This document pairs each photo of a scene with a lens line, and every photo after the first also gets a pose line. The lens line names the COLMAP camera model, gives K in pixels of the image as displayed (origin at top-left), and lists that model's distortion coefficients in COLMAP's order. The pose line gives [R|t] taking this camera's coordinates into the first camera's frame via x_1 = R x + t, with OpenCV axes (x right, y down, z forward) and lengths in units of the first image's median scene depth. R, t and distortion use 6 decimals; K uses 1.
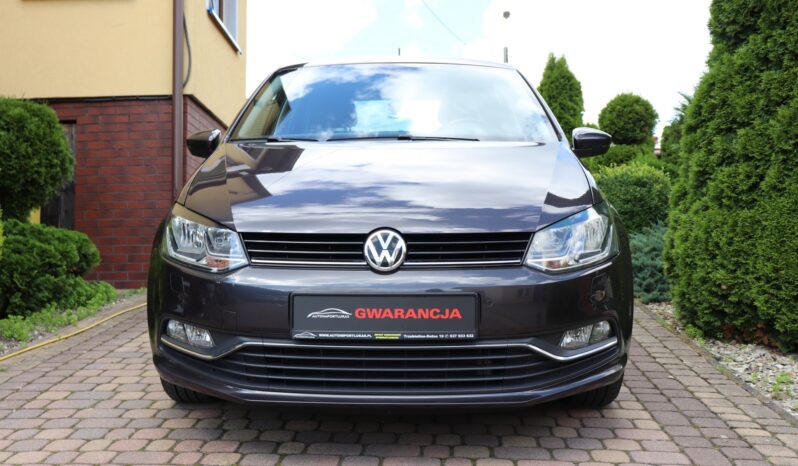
lens RADIAL K [[890.3, 0, 397.3], [0, 890.3, 235.2], [0, 0, 1]] dist [0.024240, 0.000000]
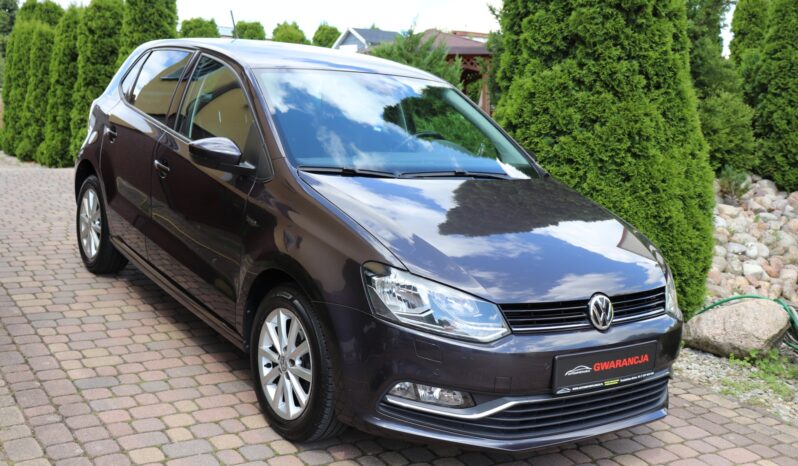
lens RADIAL K [[890.3, 0, 388.6], [0, 890.3, 232.9], [0, 0, 1]] dist [0.024240, 0.000000]
pose [[0.798838, -0.037638, 0.600368, -0.970875], [-0.053717, 0.989590, 0.133513, -0.235726], [-0.599143, -0.138905, 0.788500, 0.229863]]
